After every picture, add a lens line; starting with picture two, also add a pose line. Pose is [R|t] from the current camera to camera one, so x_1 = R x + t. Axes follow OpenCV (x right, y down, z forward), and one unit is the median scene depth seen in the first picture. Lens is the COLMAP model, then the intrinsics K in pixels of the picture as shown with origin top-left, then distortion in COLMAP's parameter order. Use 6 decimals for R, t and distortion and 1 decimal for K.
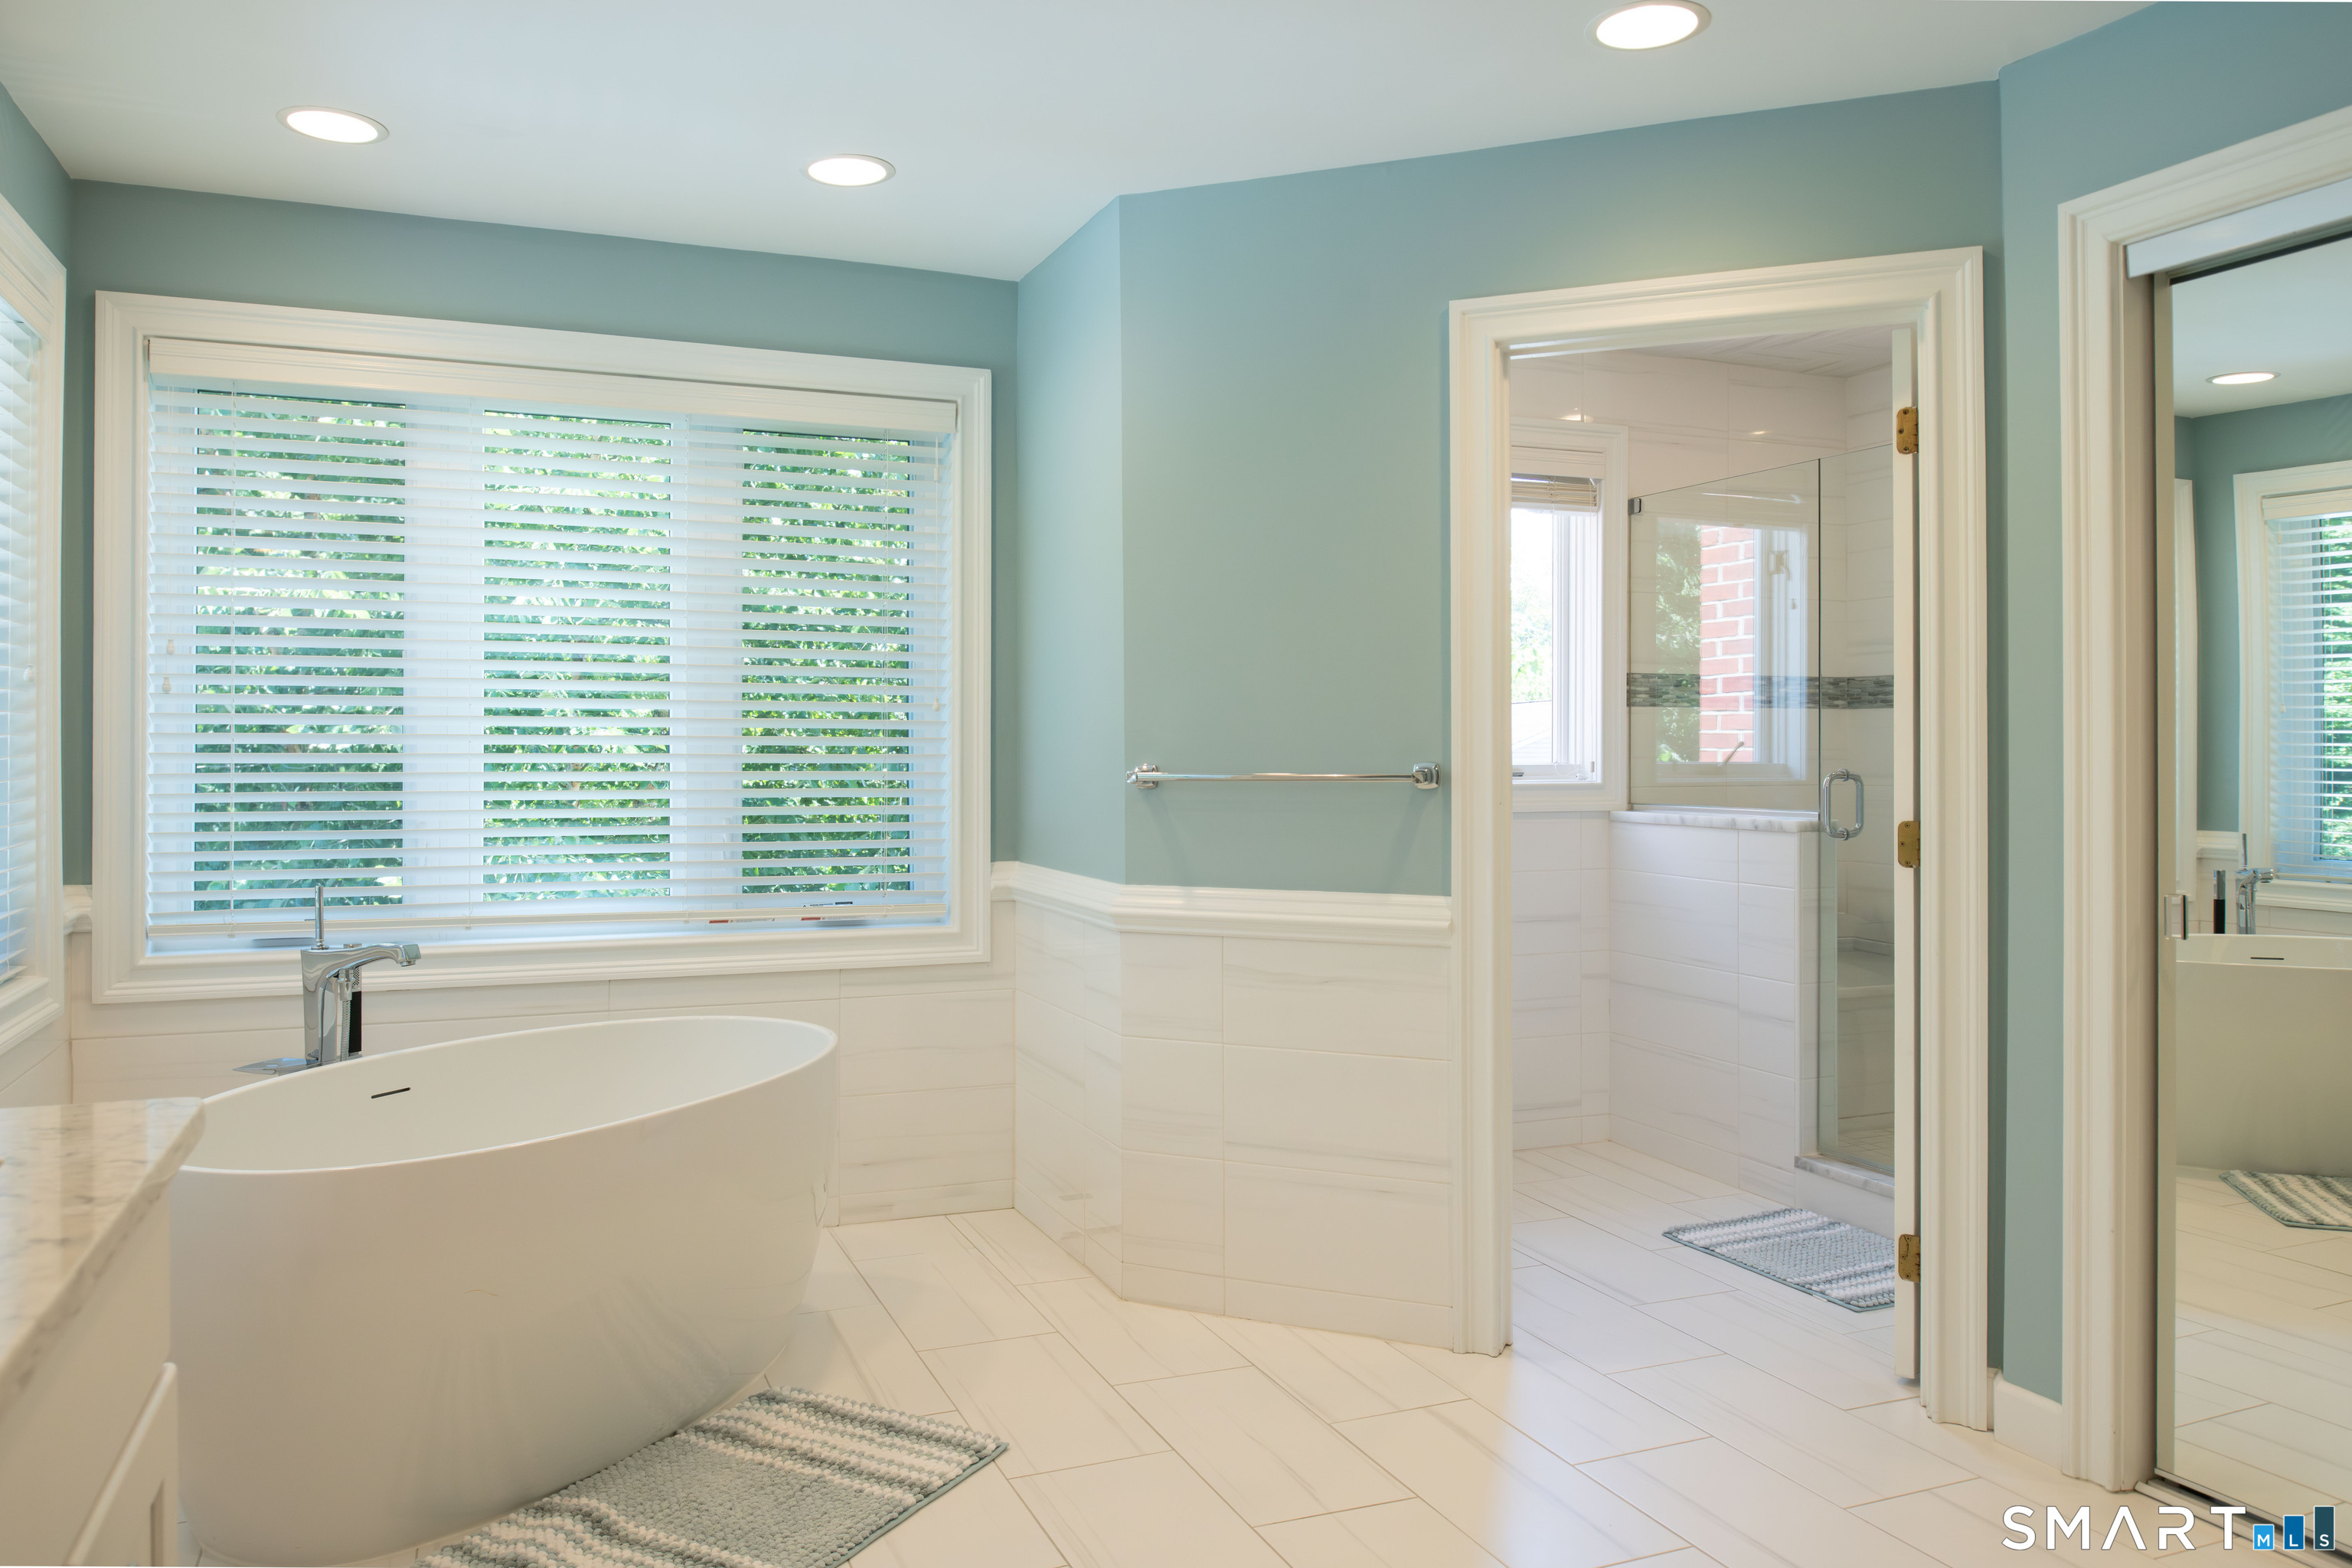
lens RADIAL K [[1675.6, 0, 1139.7], [0, 1675.6, 713.2], [0, 0, 1]] dist [0.009243, 0.000929]
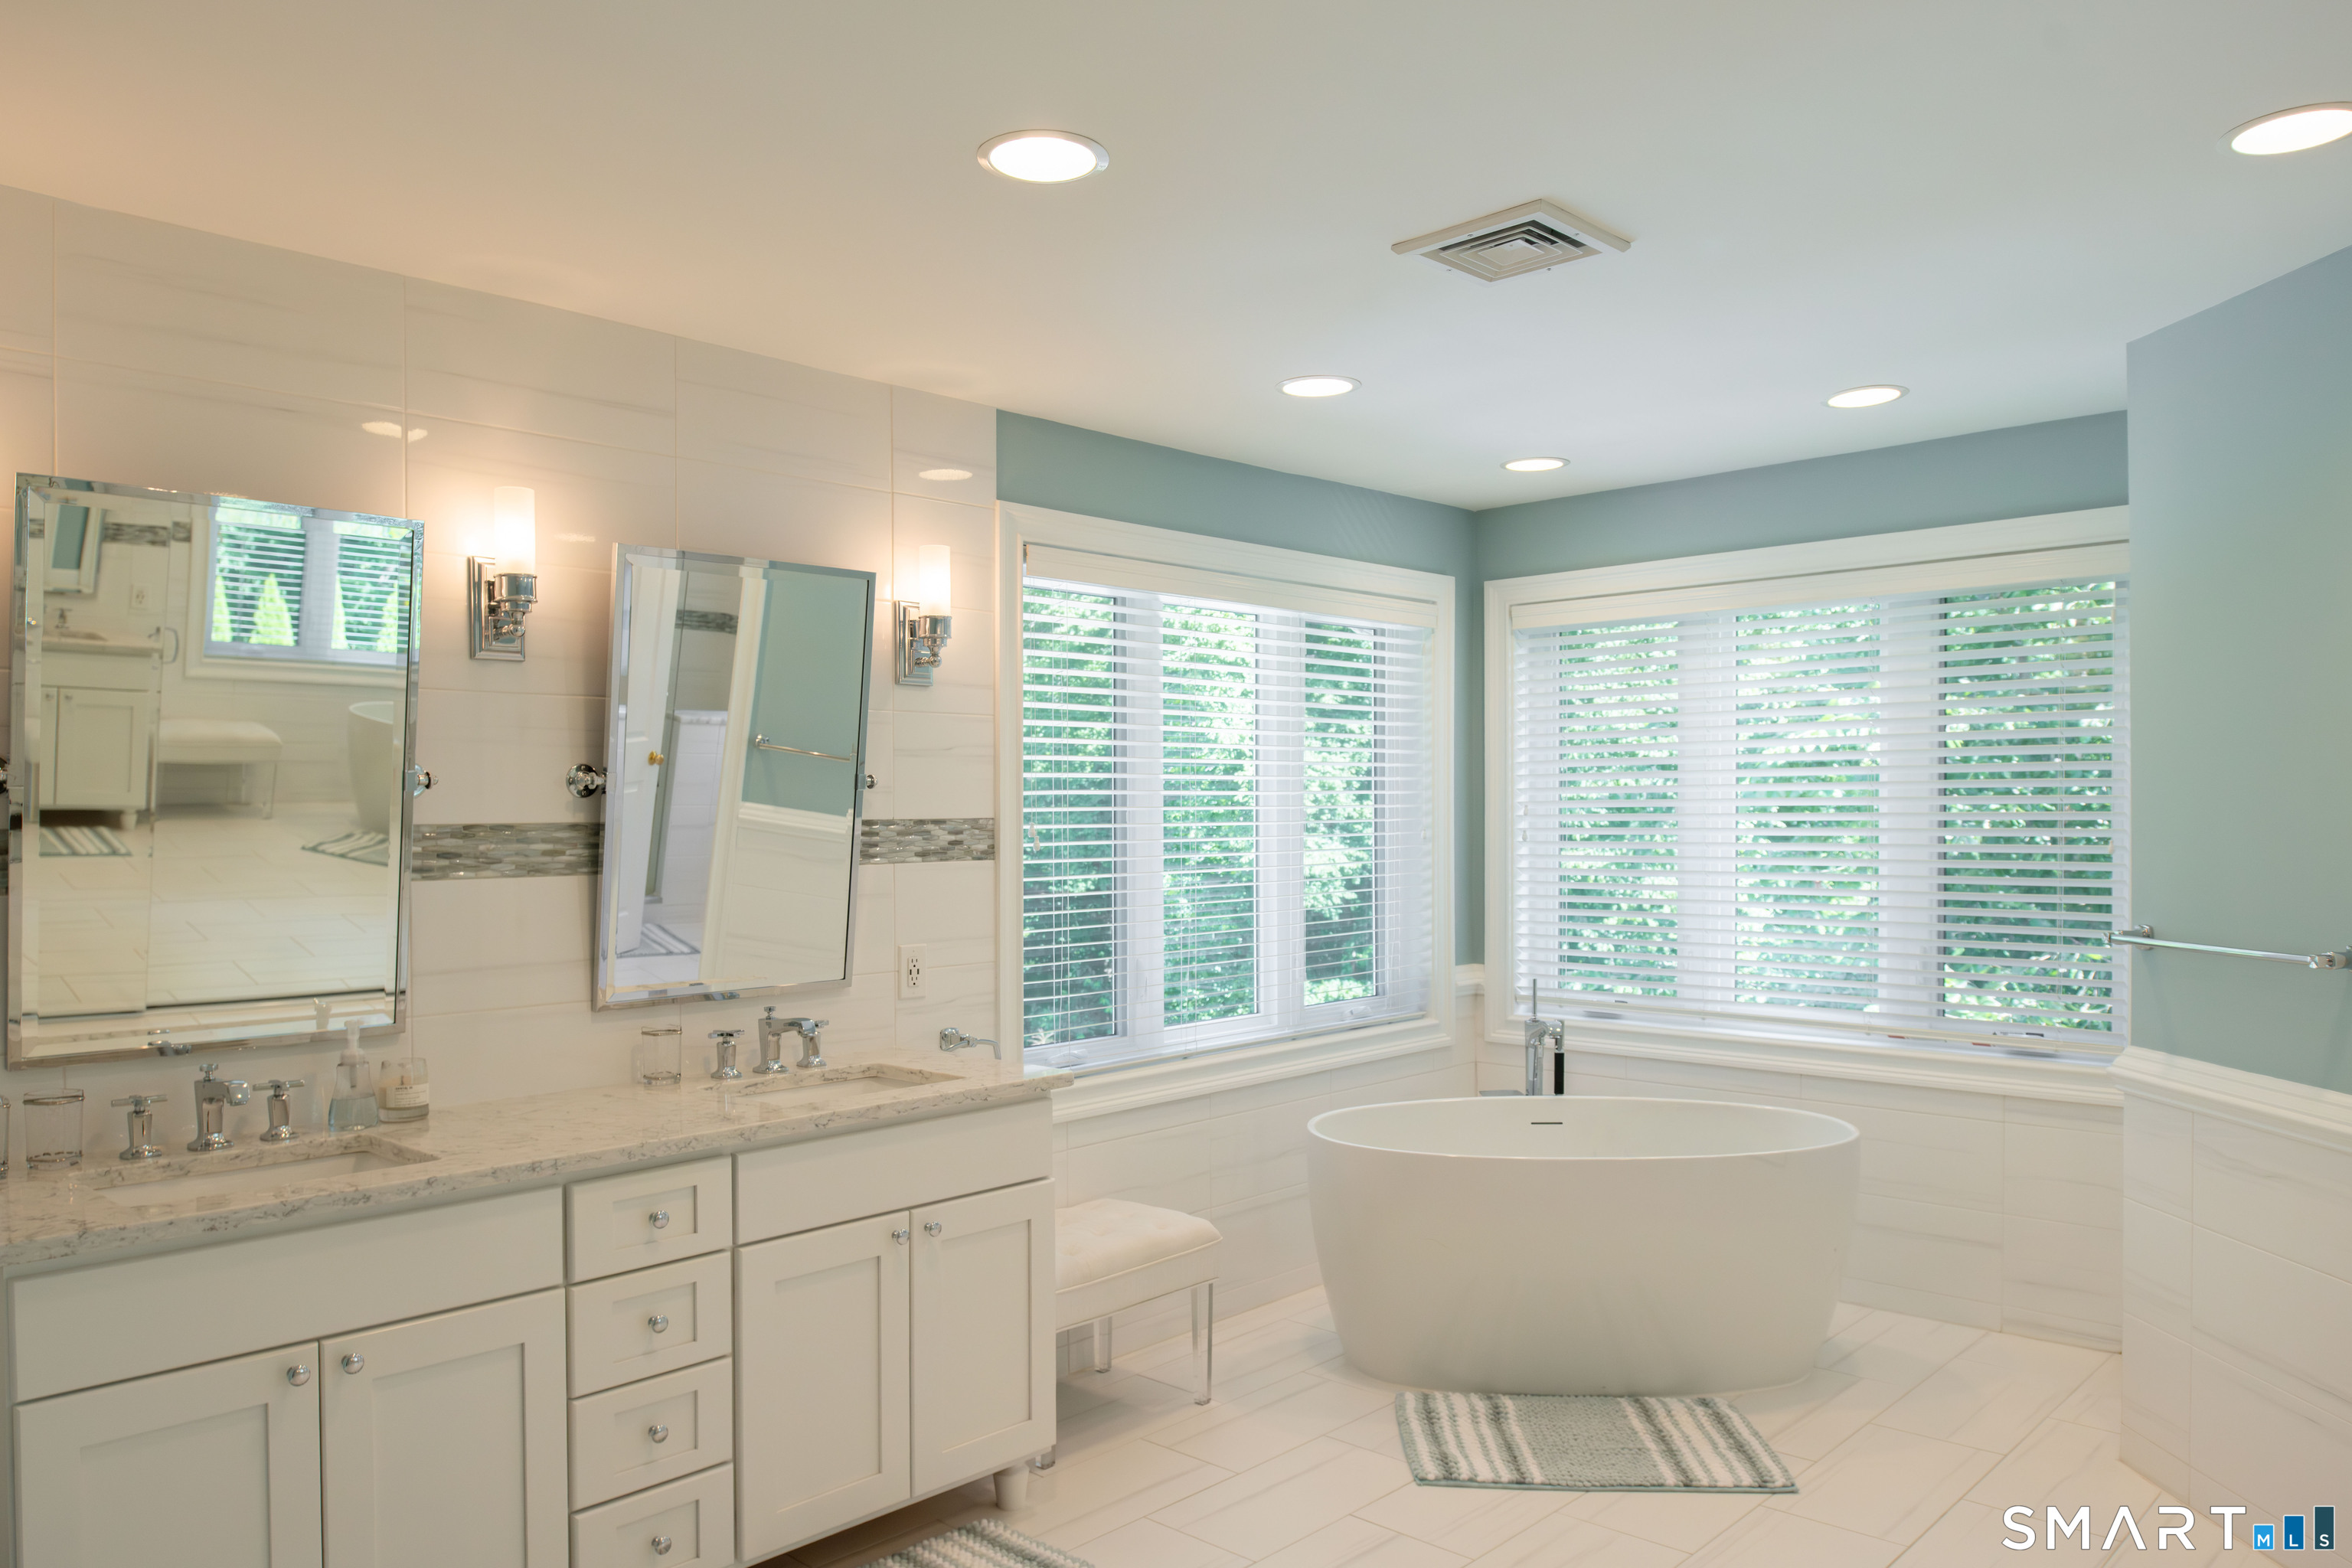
lens RADIAL K [[1675.6, 0, 1175.4], [0, 1675.6, 794.9], [0, 0, 1]] dist [0.009243, 0.000929]
pose [[0.433950, -0.014747, -0.900816, 0.775578], [0.018623, 0.999799, -0.007396, -0.058225], [0.900744, -0.013566, 0.434138, 0.076652]]
